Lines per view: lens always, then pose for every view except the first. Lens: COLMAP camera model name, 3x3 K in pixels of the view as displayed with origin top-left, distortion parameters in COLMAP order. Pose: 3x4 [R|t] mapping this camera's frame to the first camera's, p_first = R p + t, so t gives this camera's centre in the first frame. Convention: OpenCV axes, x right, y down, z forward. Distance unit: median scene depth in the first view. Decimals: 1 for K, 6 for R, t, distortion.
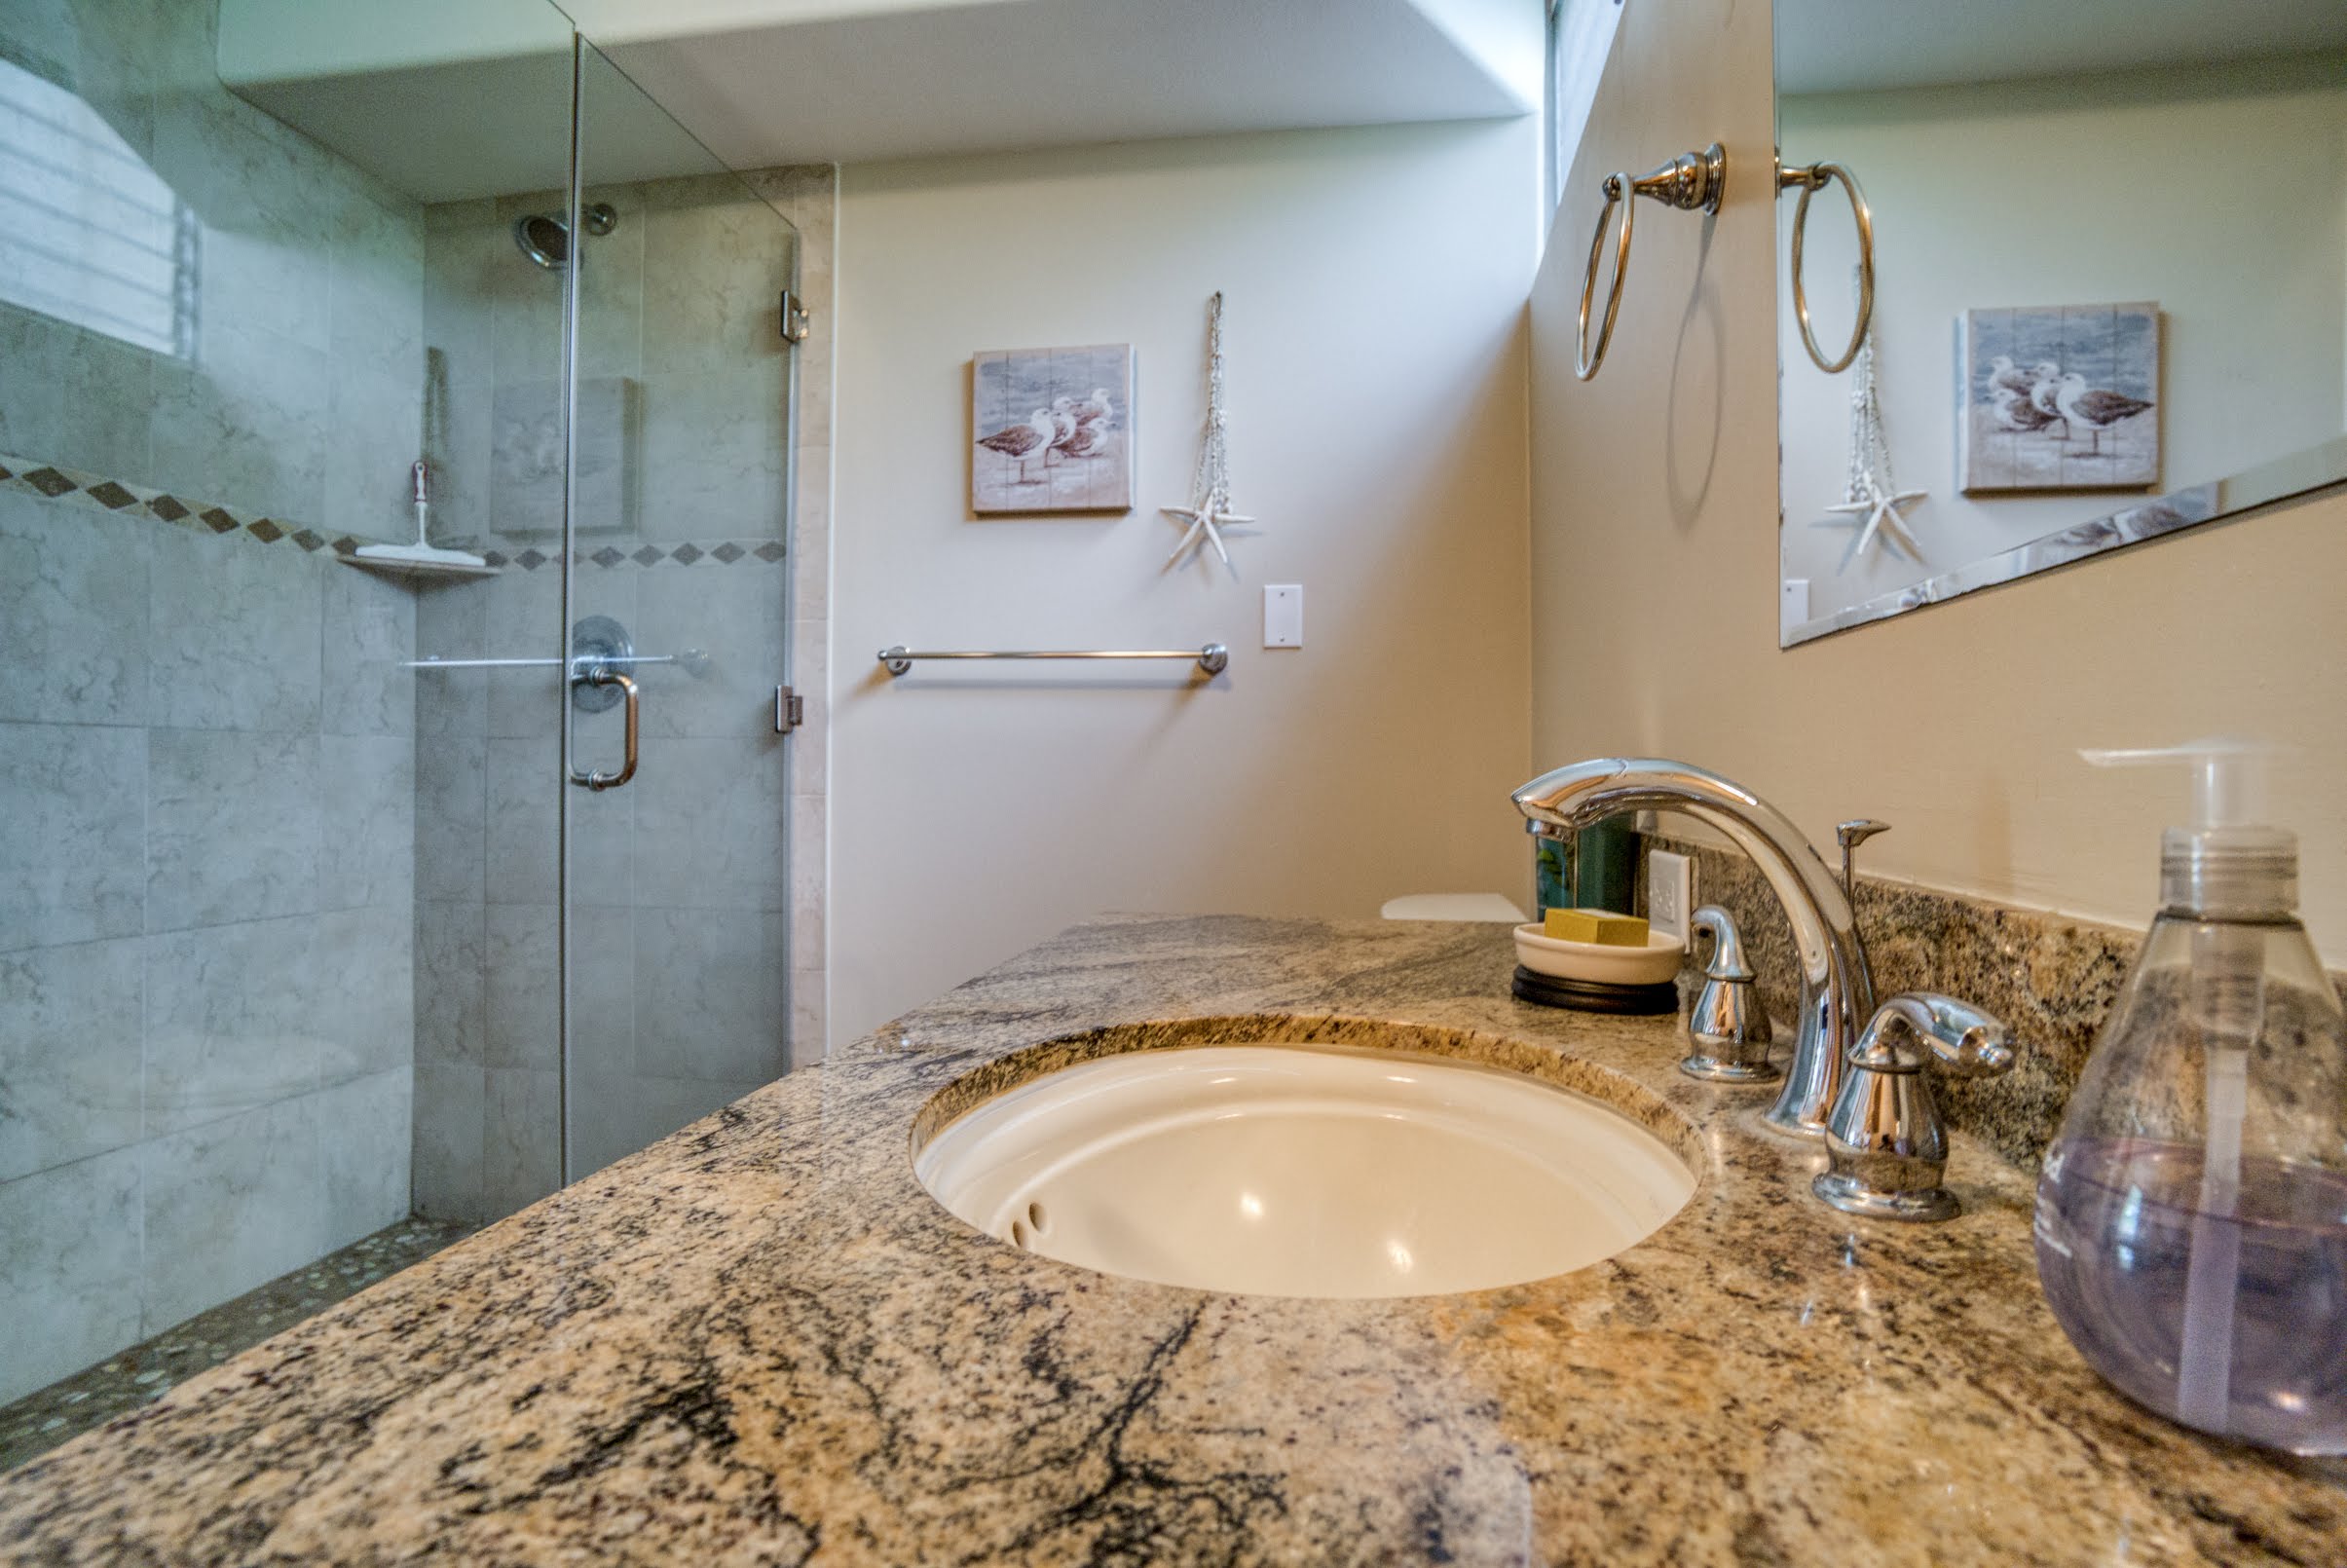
lens RADIAL K [[1264.0, 0, 1149.4], [0, 1264.0, 748.1], [0, 0, 1]] dist [-0.068168, 0.035882]
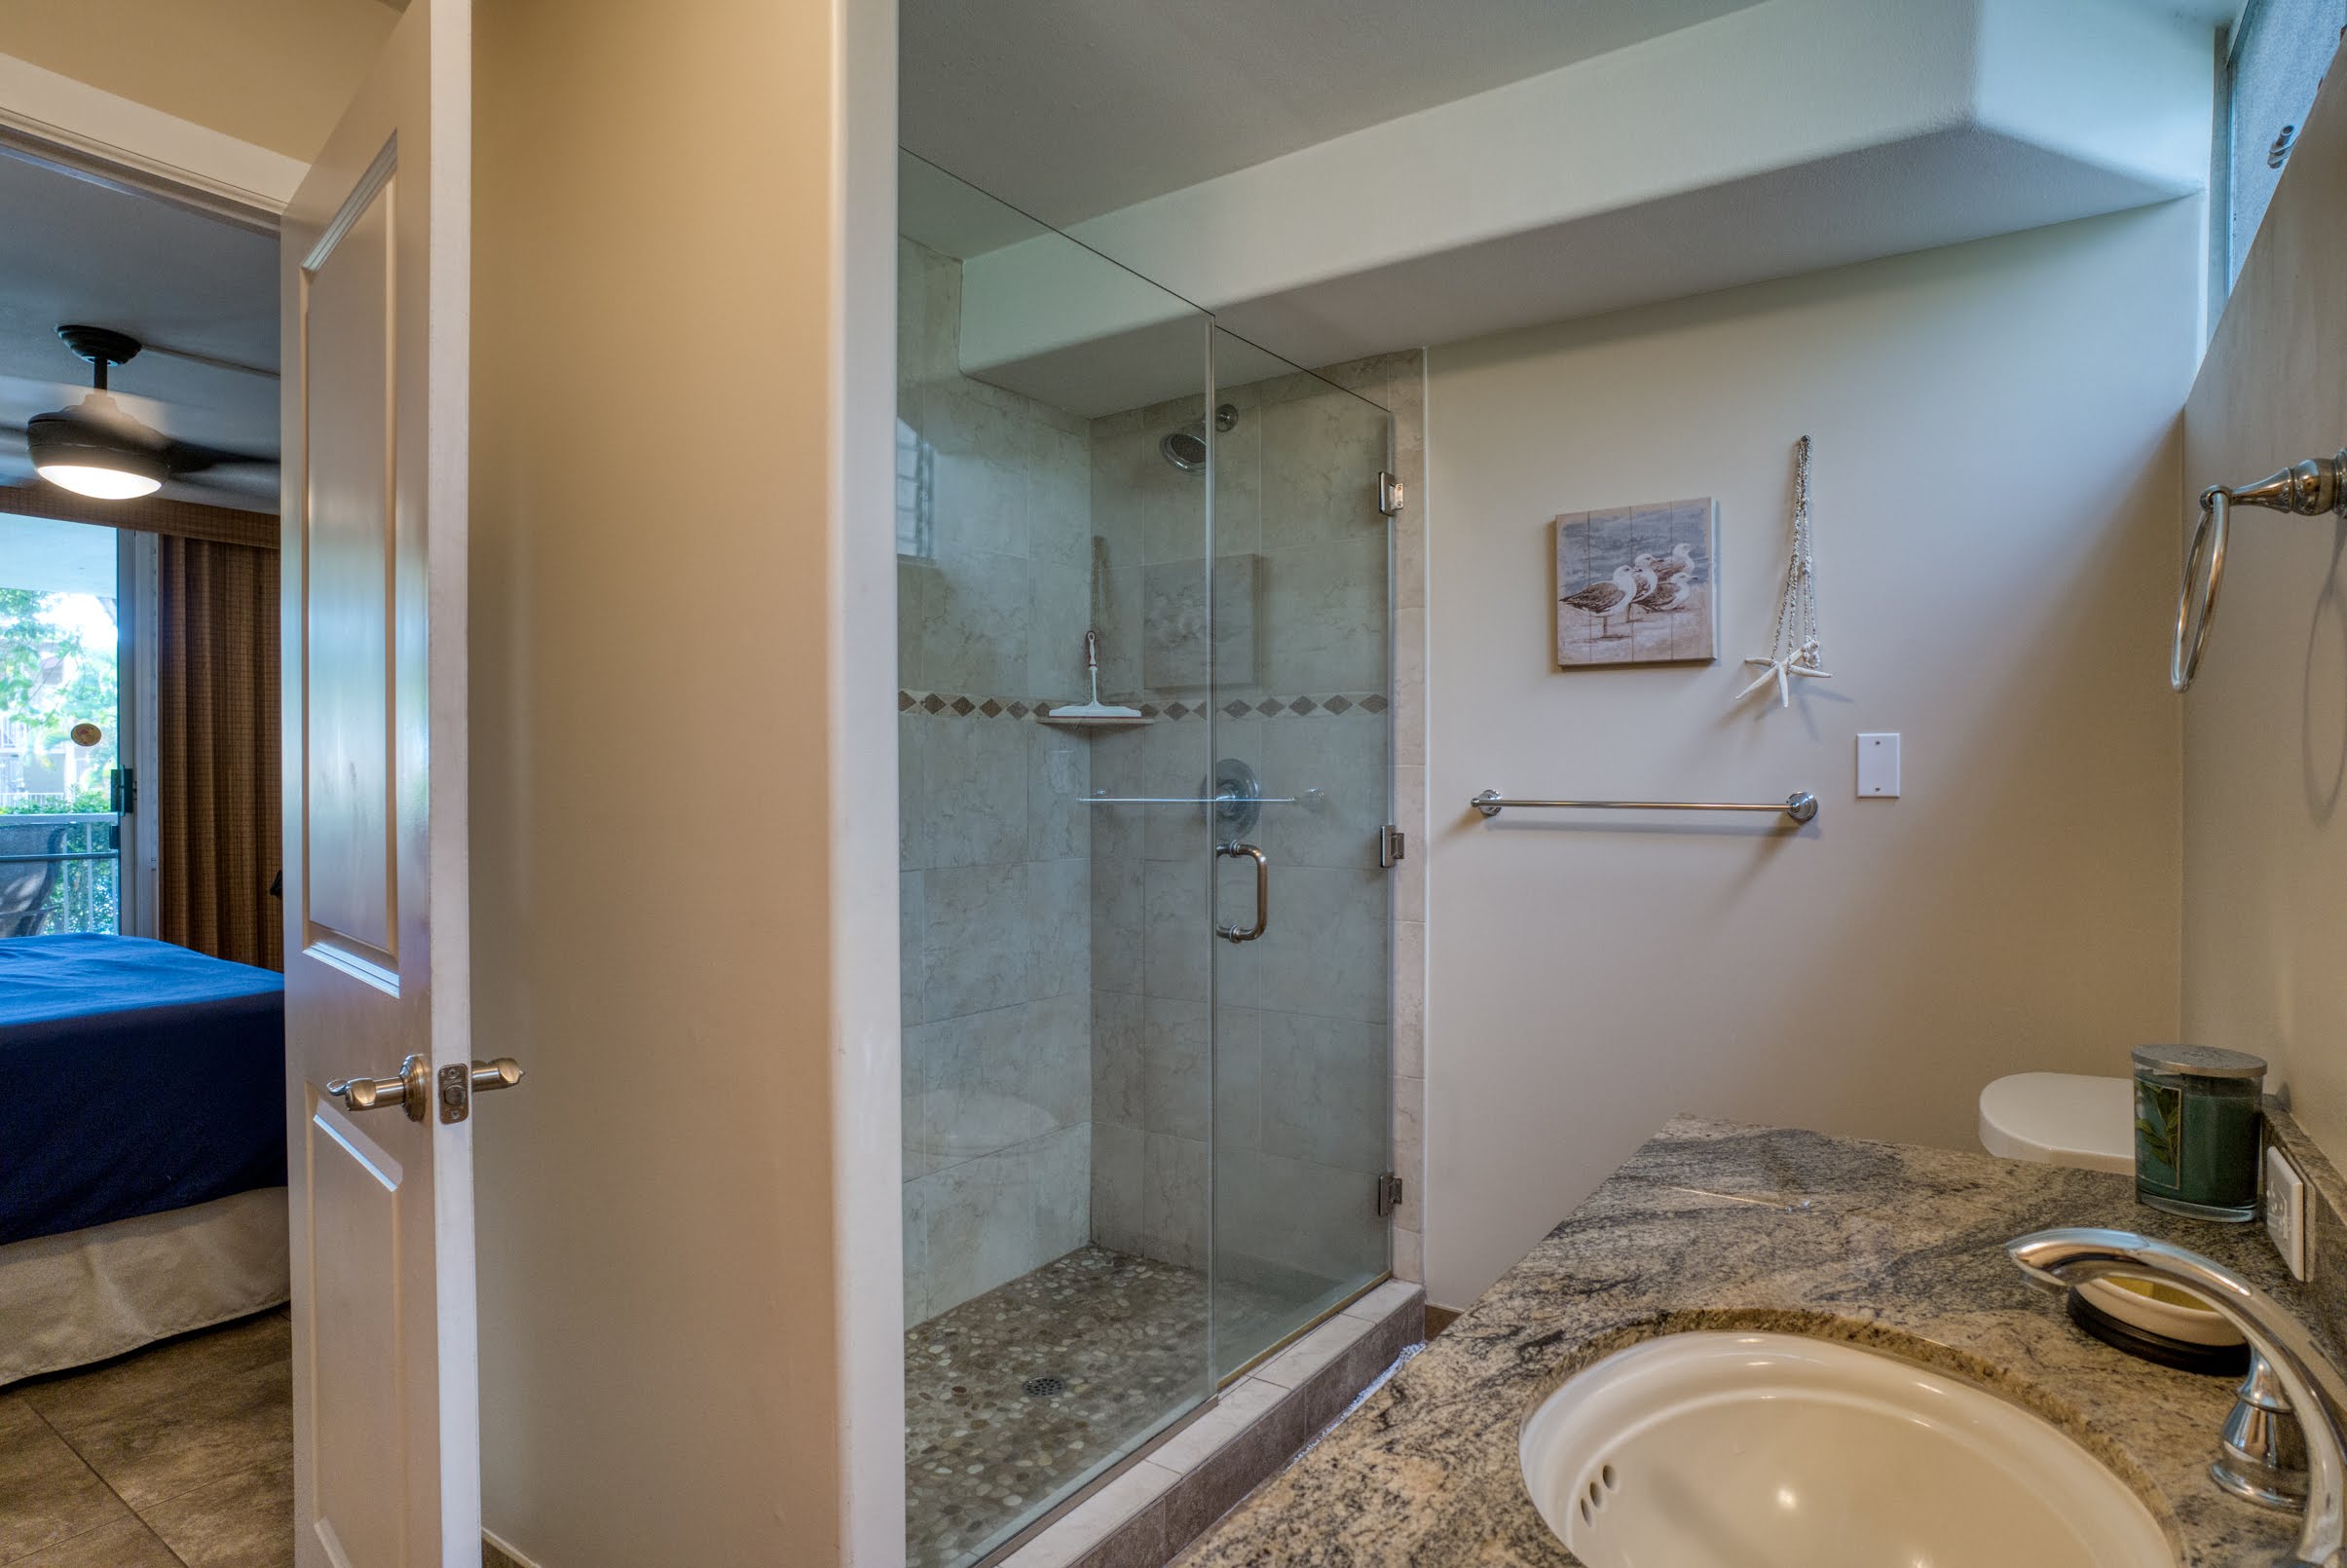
lens RADIAL K [[1264.0, 0, 1177.4], [0, 1264.0, 767.4], [0, 0, 1]] dist [-0.068168, 0.035882]
pose [[0.908118, -0.004719, -0.418687, 0.013945], [0.008684, 0.999934, 0.007565, -0.116157], [0.418624, -0.010506, 0.908099, -0.114794]]
